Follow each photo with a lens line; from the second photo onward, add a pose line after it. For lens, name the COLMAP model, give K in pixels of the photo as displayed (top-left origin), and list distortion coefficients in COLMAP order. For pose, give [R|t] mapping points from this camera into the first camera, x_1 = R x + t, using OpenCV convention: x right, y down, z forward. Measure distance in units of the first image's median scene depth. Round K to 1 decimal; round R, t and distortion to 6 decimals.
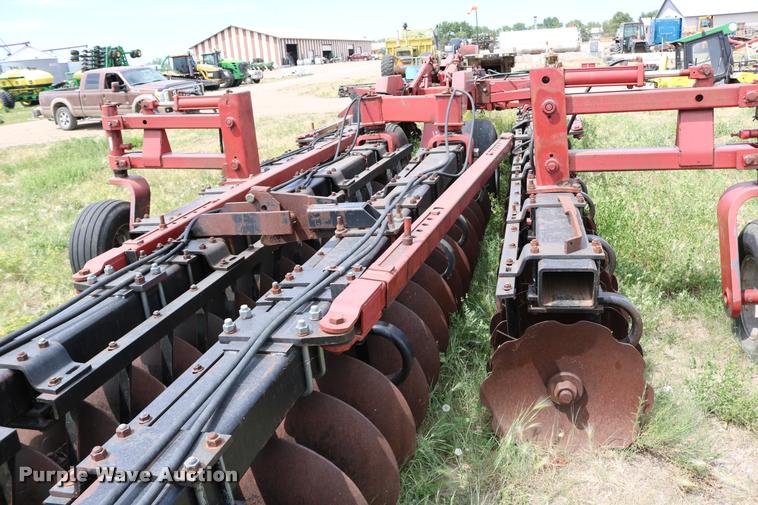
lens RADIAL K [[622.8, 0, 381.4], [0, 622.8, 248.2], [0, 0, 1]] dist [-0.158726, 0.130616]
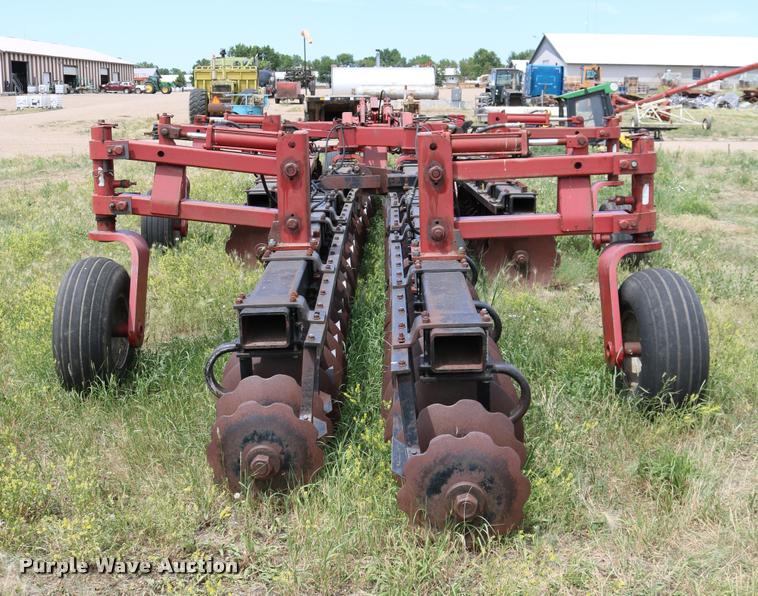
lens RADIAL K [[933.9, 0, 379.6], [0, 933.9, 284.0], [0, 0, 1]] dist [-0.144855, 0.078163]
pose [[0.965228, 0.026032, 0.260110, -0.044018], [0.000906, 0.994690, -0.102911, 0.028187], [-0.261408, 0.099569, 0.960079, -0.085608]]
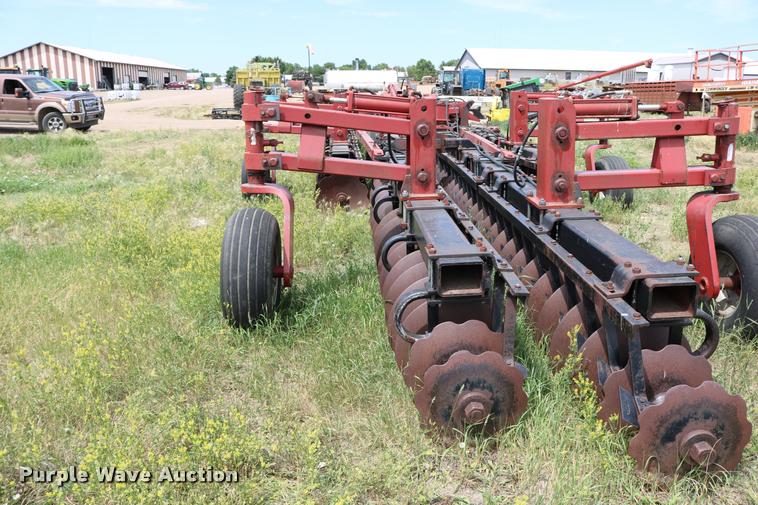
lens RADIAL K [[622.8, 0, 381.4], [0, 622.8, 248.2], [0, 0, 1]] dist [-0.158726, 0.130616]
pose [[0.952404, 0.002180, 0.304832, -0.054971], [0.014761, 0.998472, -0.053259, 0.024503], [-0.304482, 0.055223, 0.950916, -0.060442]]
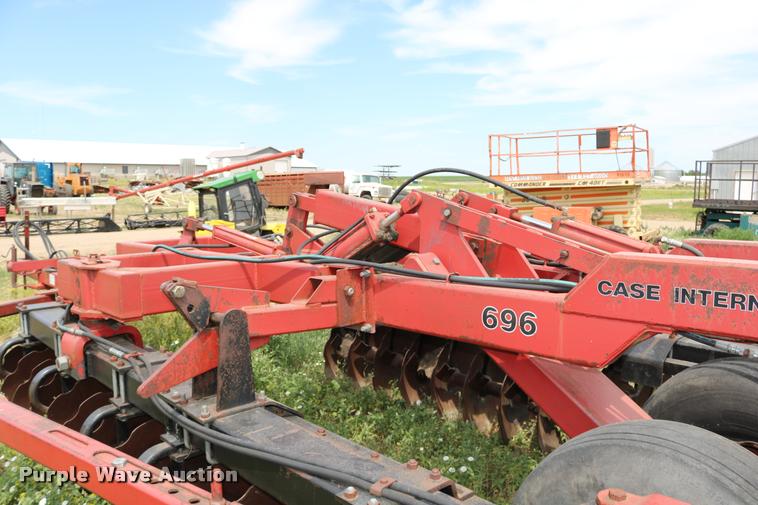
lens RADIAL K [[622.8, 0, 381.4], [0, 622.8, 248.2], [0, 0, 1]] dist [-0.158726, 0.130616]
pose [[0.526985, -0.006282, 0.849851, -0.032663], [0.204778, 0.971449, -0.119800, -0.031302], [-0.824835, 0.237164, 0.513226, 0.108749]]
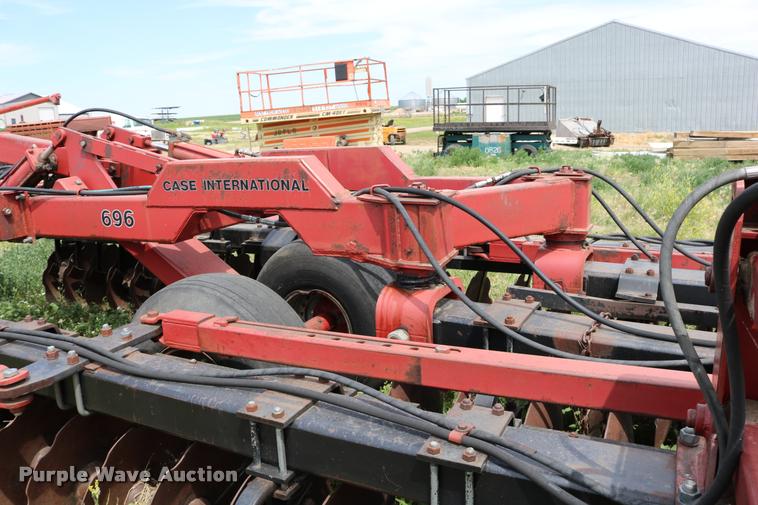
lens RADIAL K [[622.8, 0, 381.4], [0, 622.8, 248.2], [0, 0, 1]] dist [-0.158726, 0.130616]
pose [[0.219690, -0.133395, 0.966407, -0.041023], [0.304653, 0.950447, 0.061936, -0.024001], [-0.926781, 0.280812, 0.249443, 0.090407]]
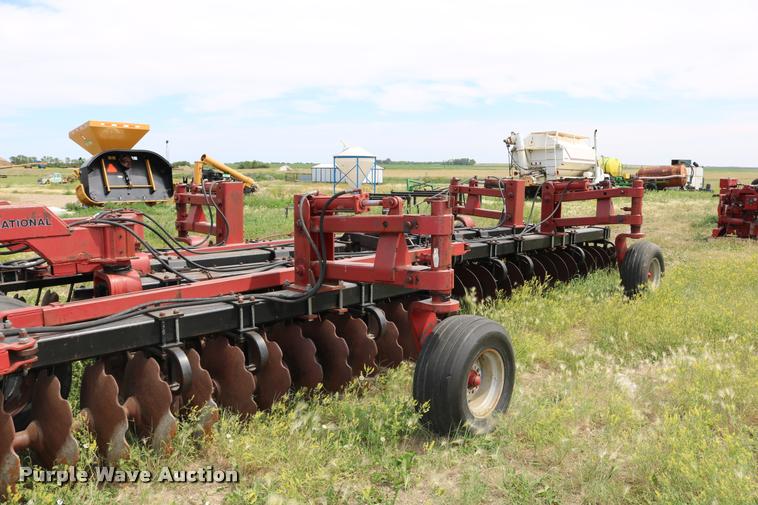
lens RADIAL K [[622.8, 0, 381.4], [0, 622.8, 248.2], [0, 0, 1]] dist [-0.158726, 0.130616]
pose [[-0.865303, 0.016226, 0.500986, -0.064661], [0.211978, 0.917547, 0.336410, -0.038722], [-0.454220, 0.397295, -0.797396, 0.141569]]
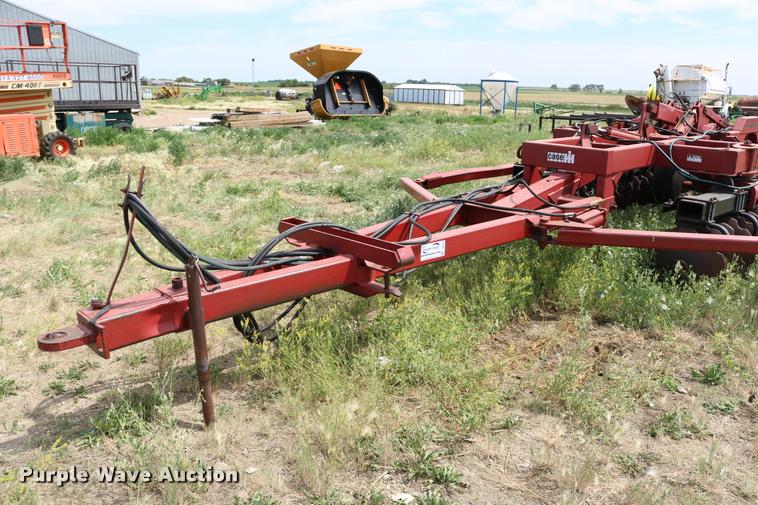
lens RADIAL K [[622.8, 0, 381.4], [0, 622.8, 248.2], [0, 0, 1]] dist [-0.158726, 0.130616]
pose [[-0.838251, -0.071863, 0.540529, -0.004207], [0.207530, 0.874633, 0.438119, -0.082562], [-0.504249, 0.479429, -0.718248, 0.267611]]
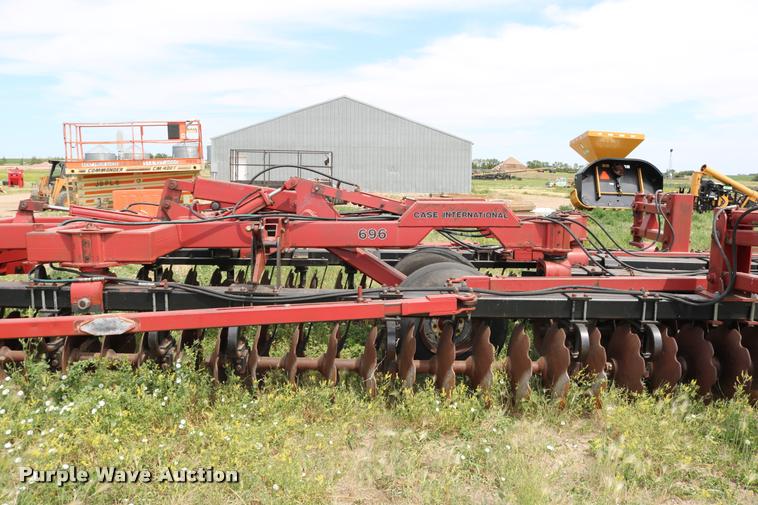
lens RADIAL K [[622.8, 0, 381.4], [0, 622.8, 248.2], [0, 0, 1]] dist [-0.158726, 0.130616]
pose [[-0.266062, -0.042696, 0.963010, -0.081988], [0.286708, 0.950302, 0.121345, -0.038516], [-0.920331, 0.308388, -0.240598, 0.144174]]
